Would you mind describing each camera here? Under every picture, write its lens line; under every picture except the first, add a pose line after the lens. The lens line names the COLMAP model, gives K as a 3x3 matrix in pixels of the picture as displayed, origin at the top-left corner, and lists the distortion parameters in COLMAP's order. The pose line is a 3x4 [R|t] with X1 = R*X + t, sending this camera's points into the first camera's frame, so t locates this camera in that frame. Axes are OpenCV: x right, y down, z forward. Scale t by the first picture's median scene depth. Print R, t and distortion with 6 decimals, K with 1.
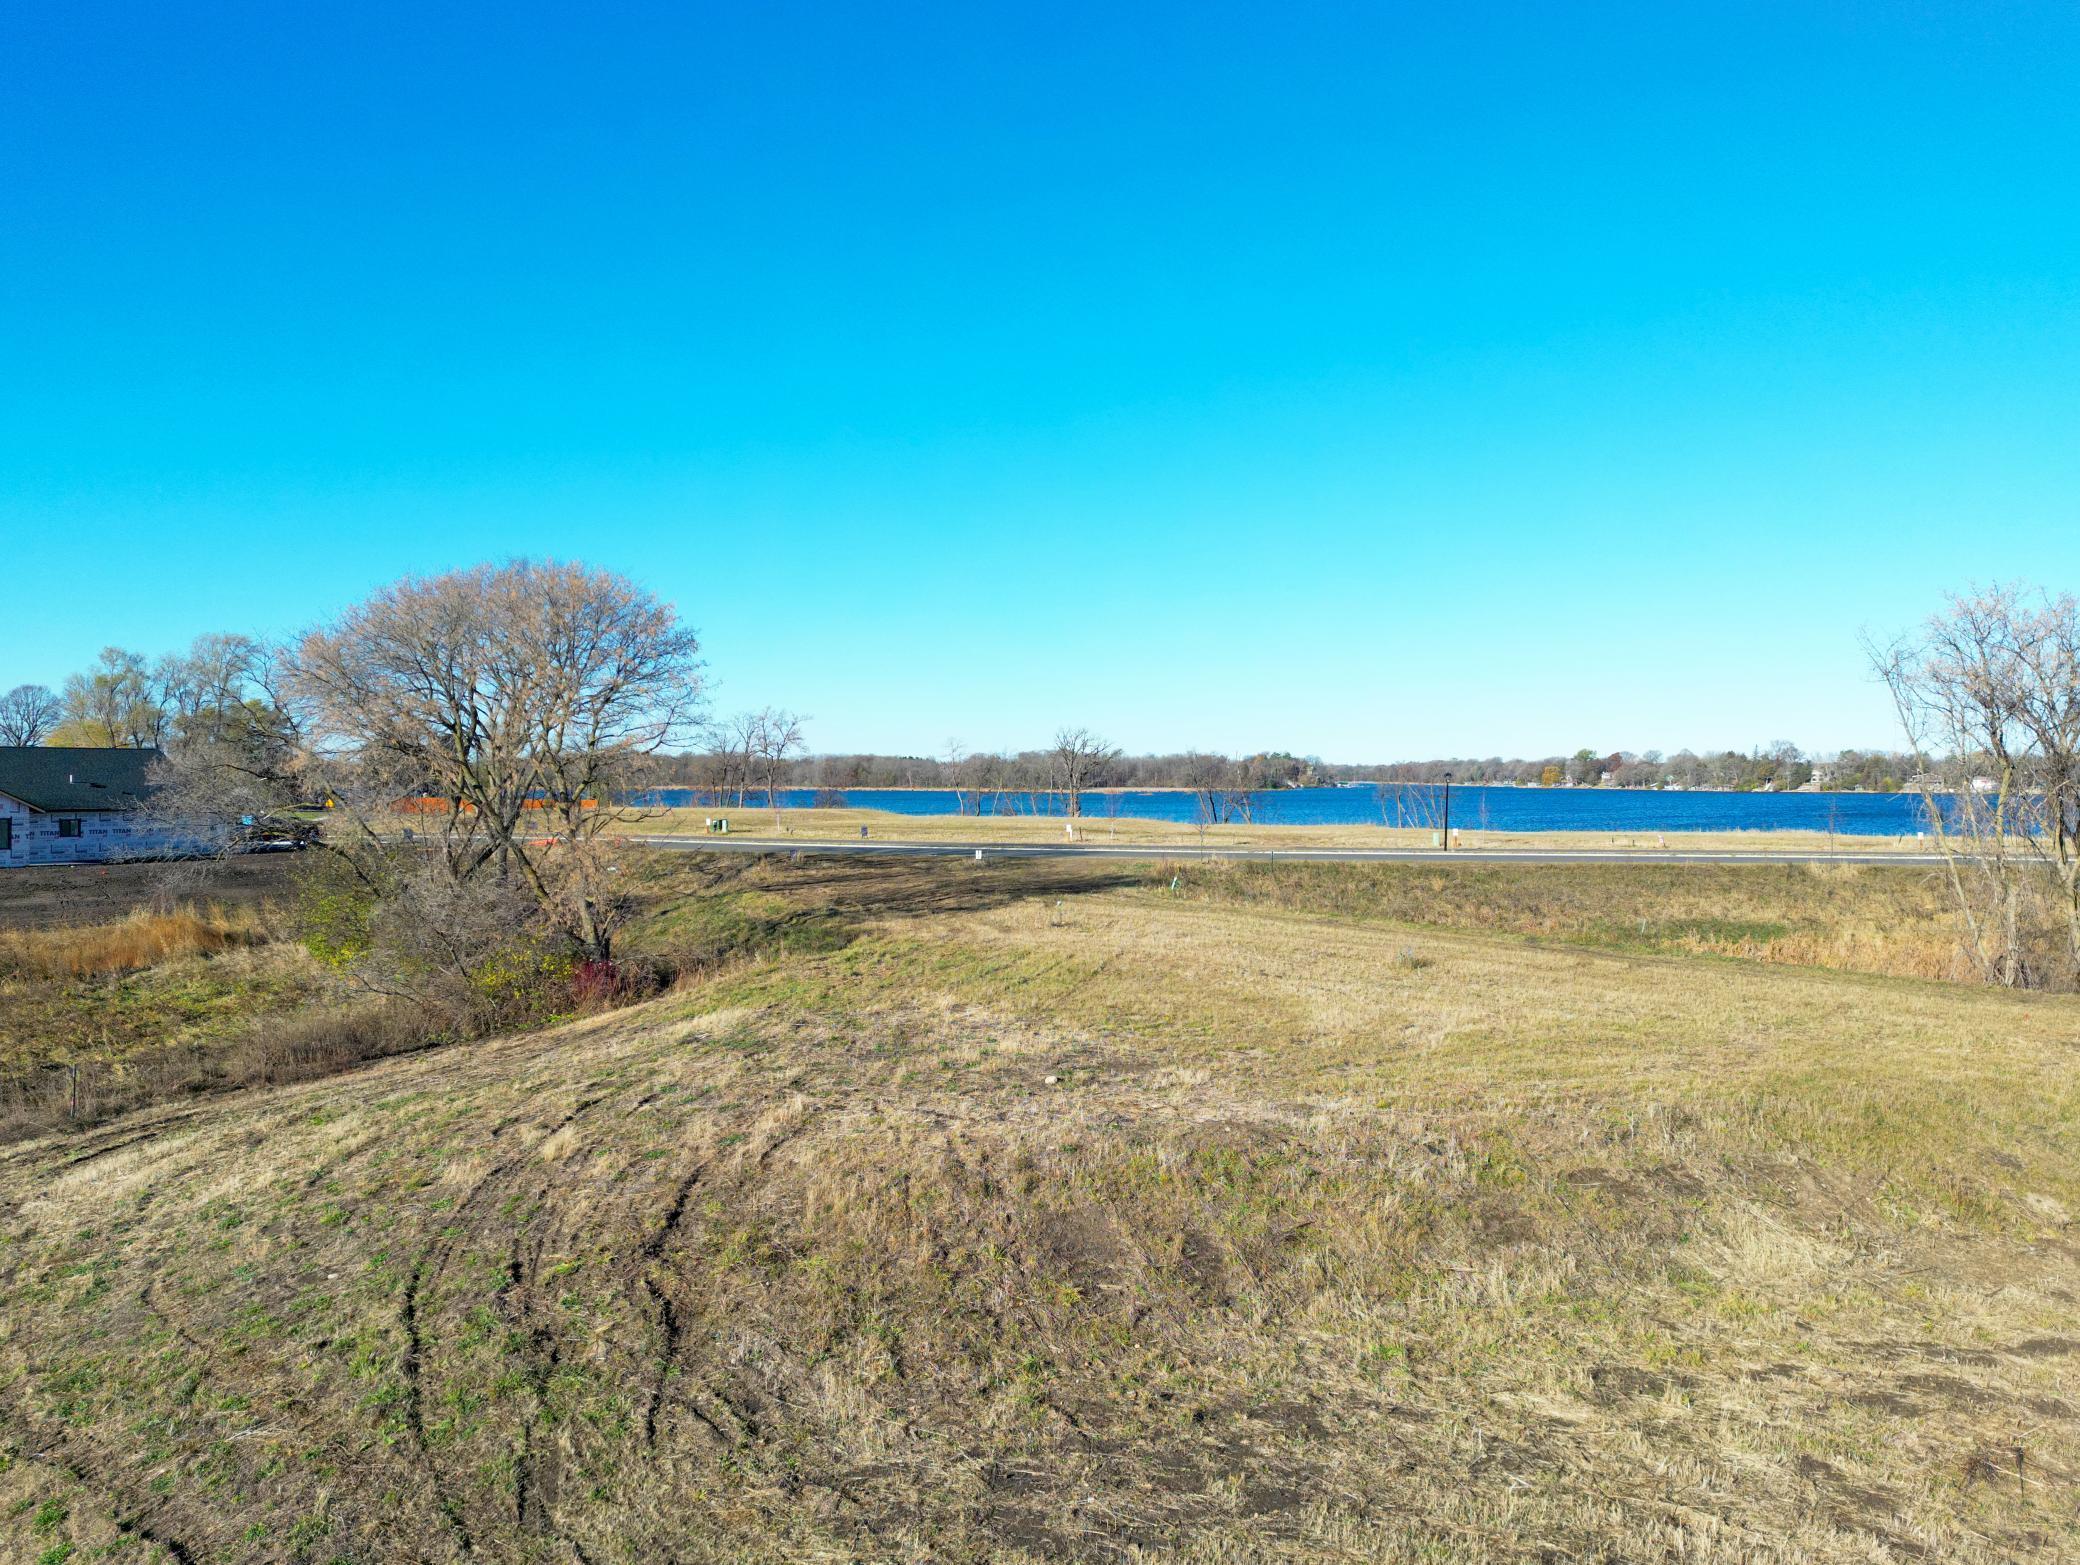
lens RADIAL K [[1521.6, 0, 1047.9], [0, 1521.6, 759.9], [0, 0, 1]] dist [0.098041, -0.098952]
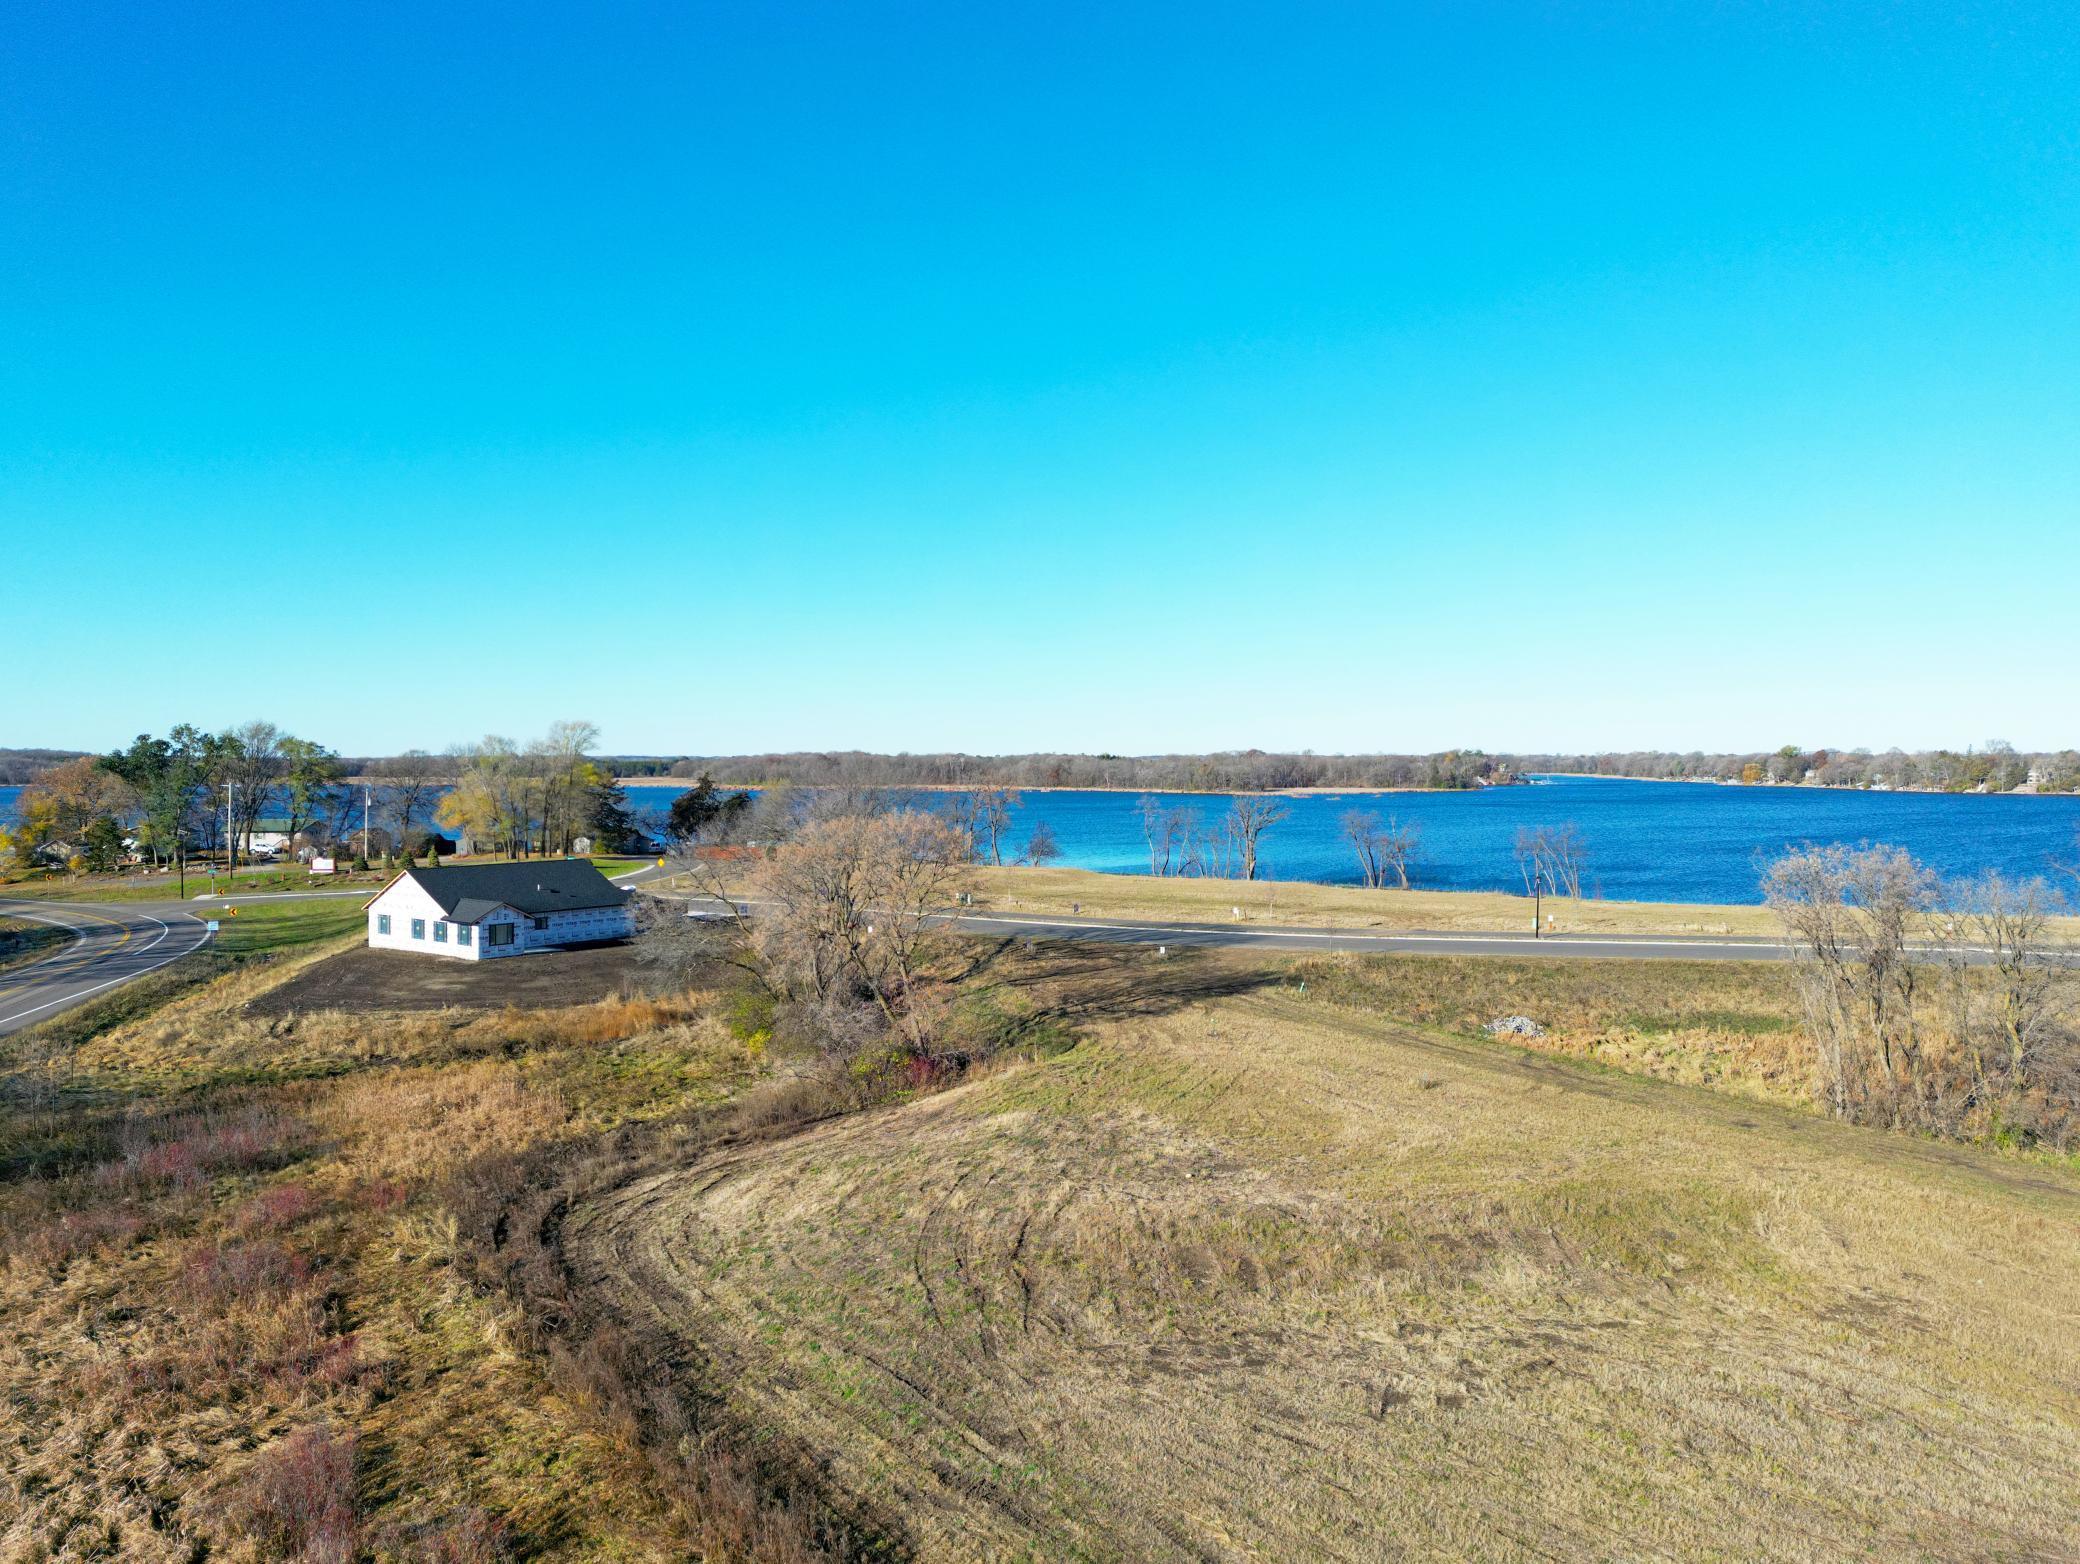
lens RADIAL K [[1464.3, 0, 1045.6], [0, 1464.3, 773.9], [0, 0, 1]] dist [0.092464, -0.081423]
pose [[0.991233, -0.002870, -0.132093, 0.073619], [0.004914, 0.999873, 0.015150, -0.350644], [0.132033, -0.015666, 0.991121, -0.945837]]
